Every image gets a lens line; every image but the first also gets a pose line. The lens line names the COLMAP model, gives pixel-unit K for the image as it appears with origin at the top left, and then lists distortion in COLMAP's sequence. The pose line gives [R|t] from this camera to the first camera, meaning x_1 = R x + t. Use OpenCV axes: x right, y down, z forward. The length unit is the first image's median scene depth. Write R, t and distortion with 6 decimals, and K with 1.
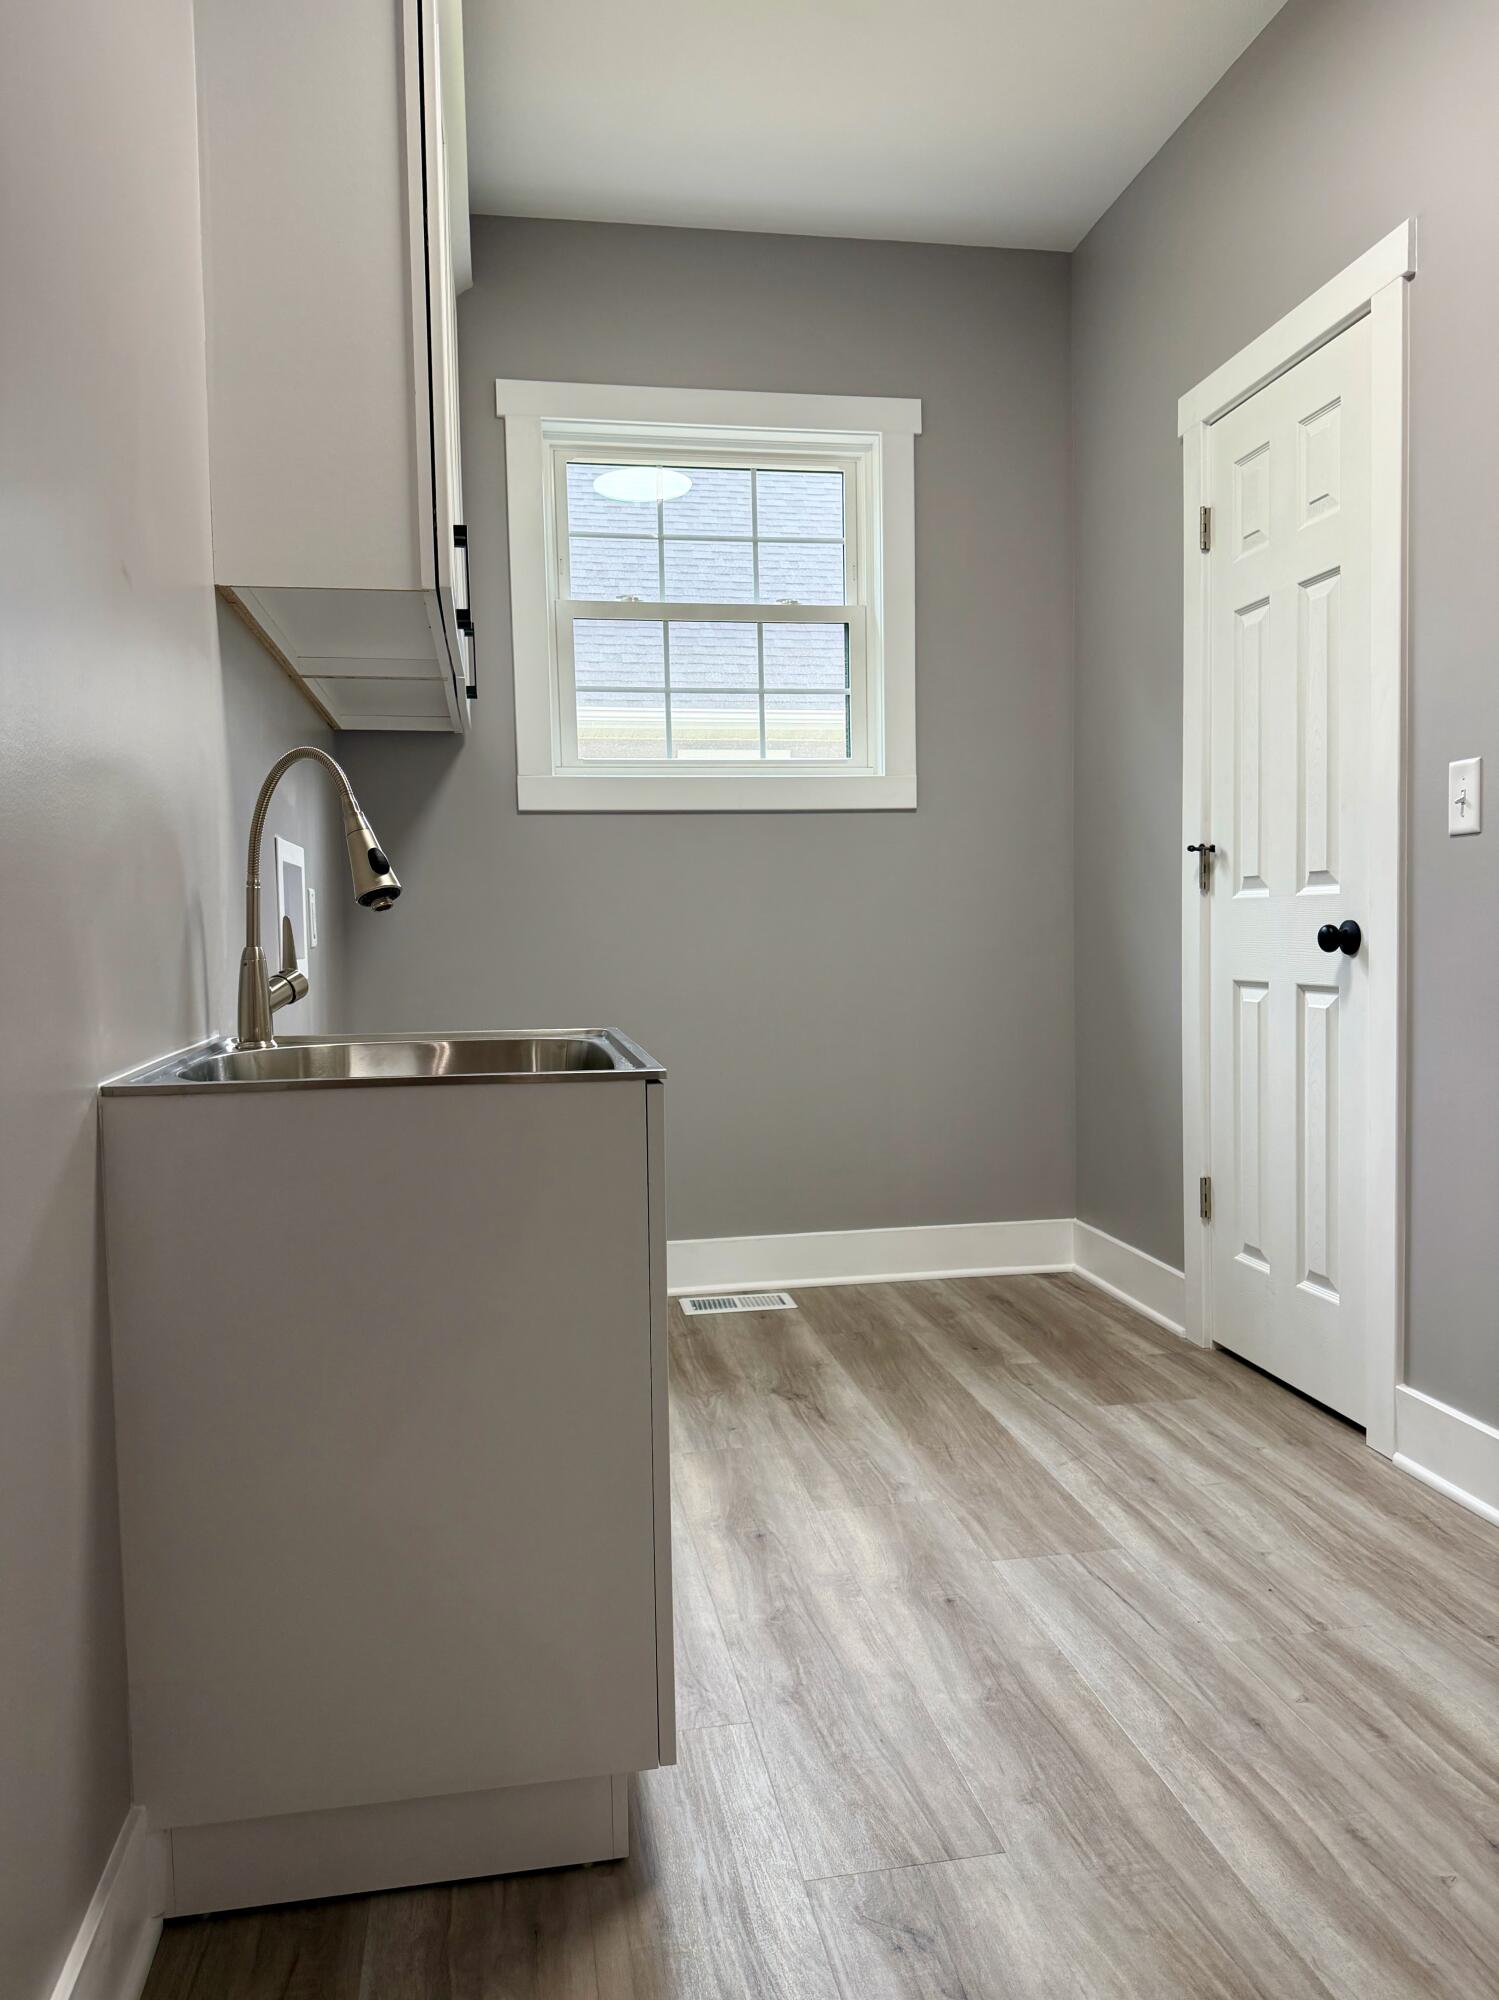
lens RADIAL K [[1415.4, 0, 749.5], [0, 1415.4, 1000.0], [0, 0, 1]] dist [0.059032, -0.051859]
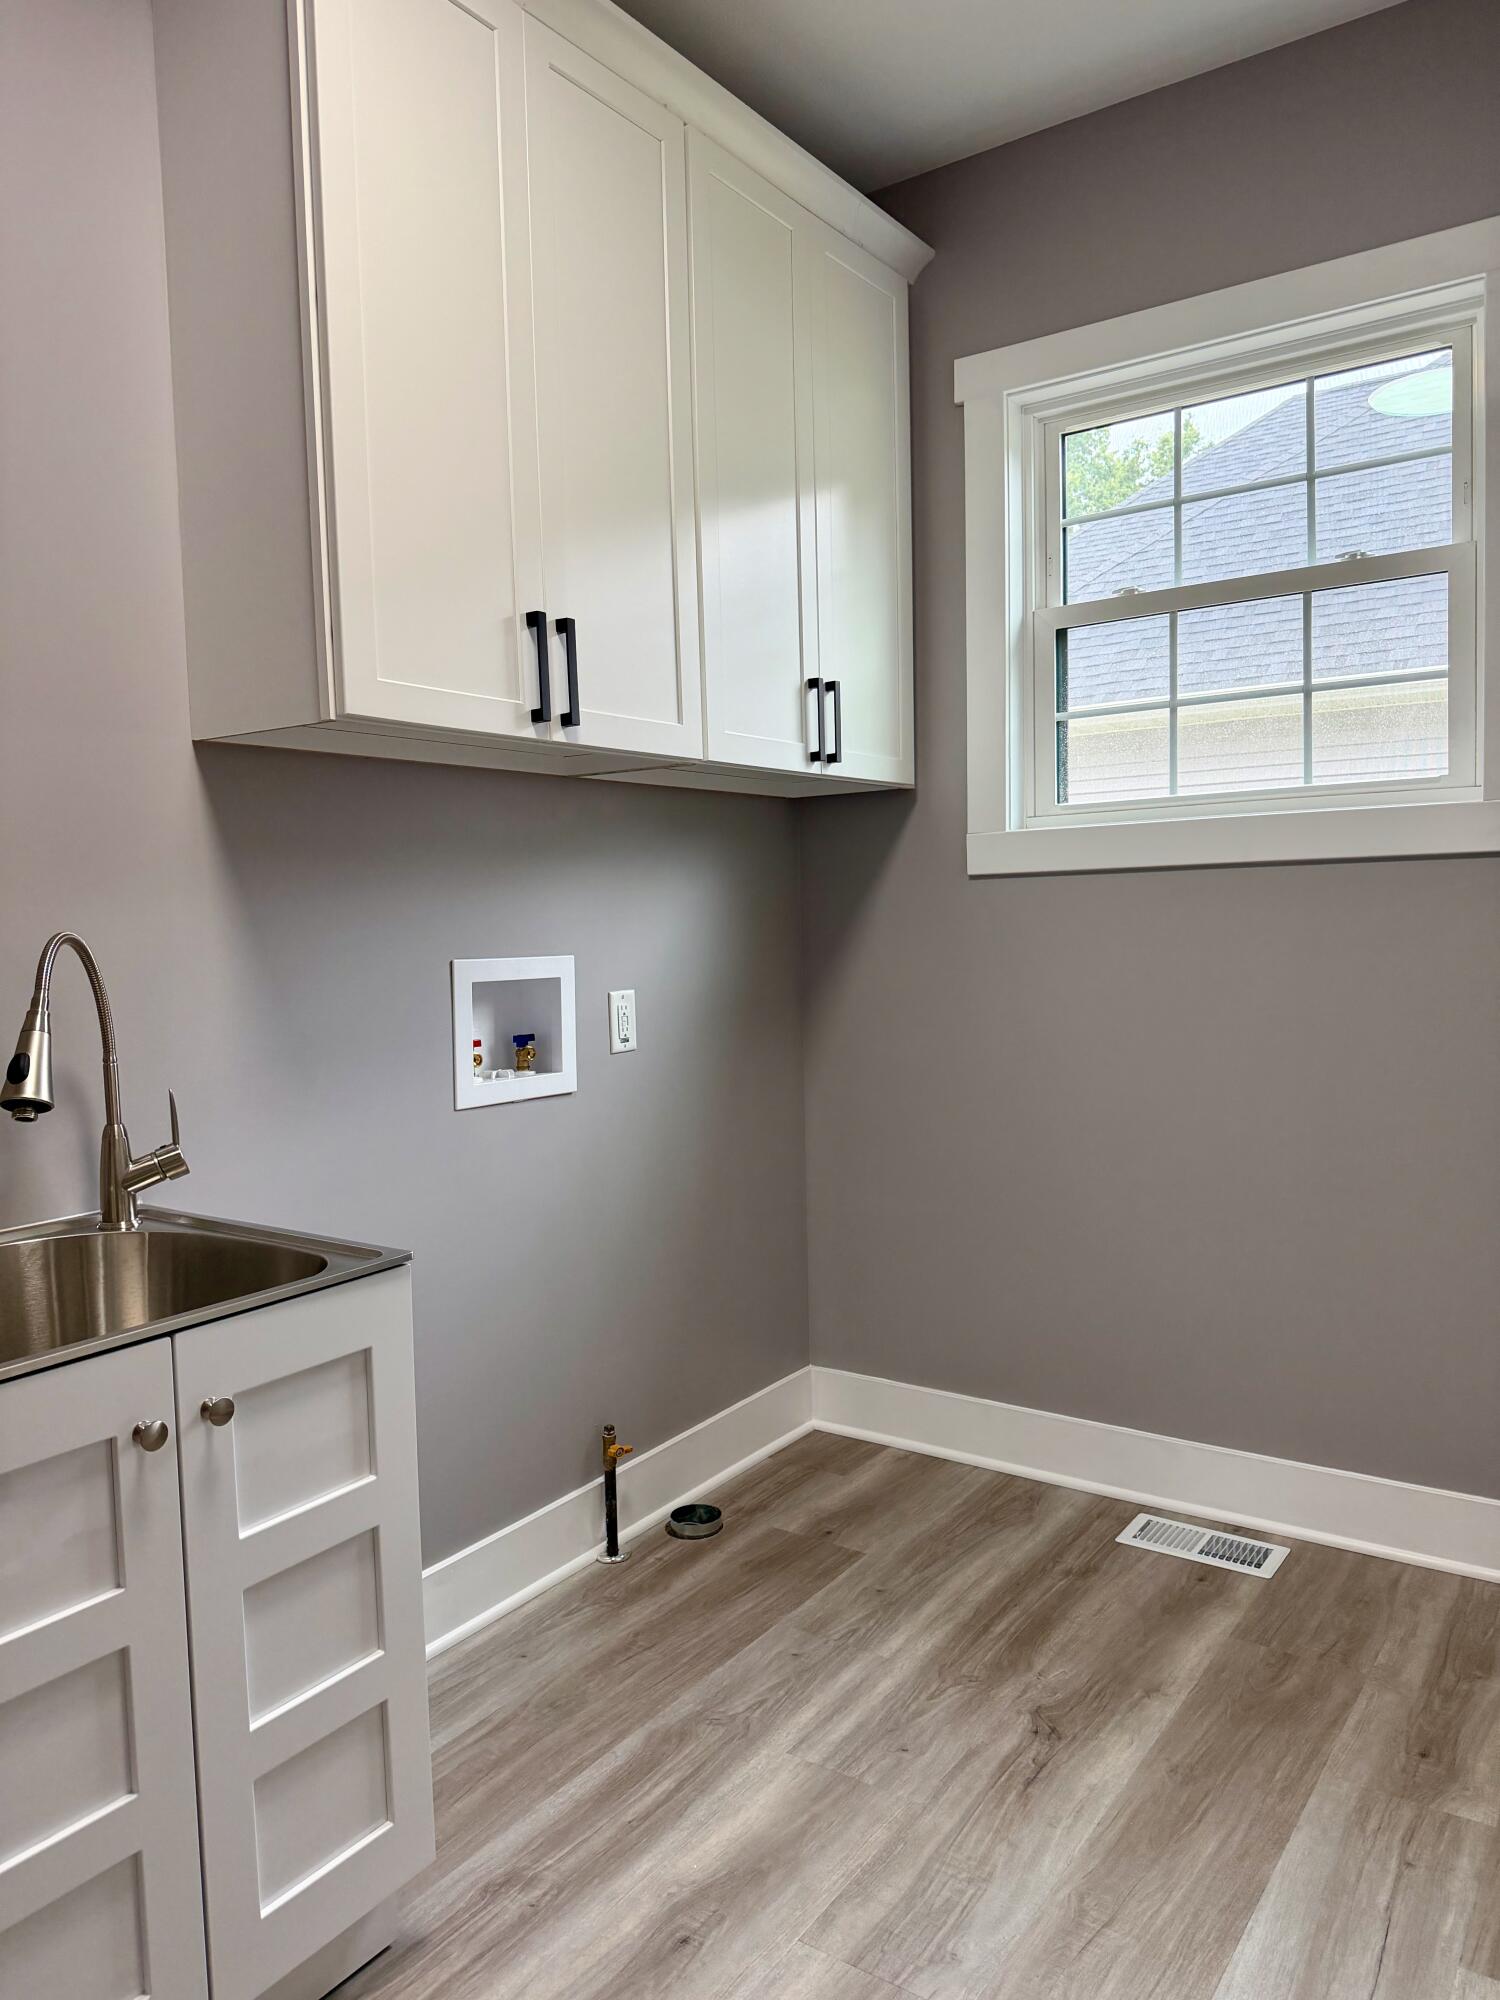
lens RADIAL K [[1408.3, 0, 750.0], [0, 1408.3, 1000.0], [0, 0, 1]] dist [0.002681, -0.028731]
pose [[0.700056, 0.041649, -0.712873, 0.381054], [-0.024733, 0.999113, 0.034083, -0.097084], [0.713660, -0.006229, 0.700465, 0.377136]]
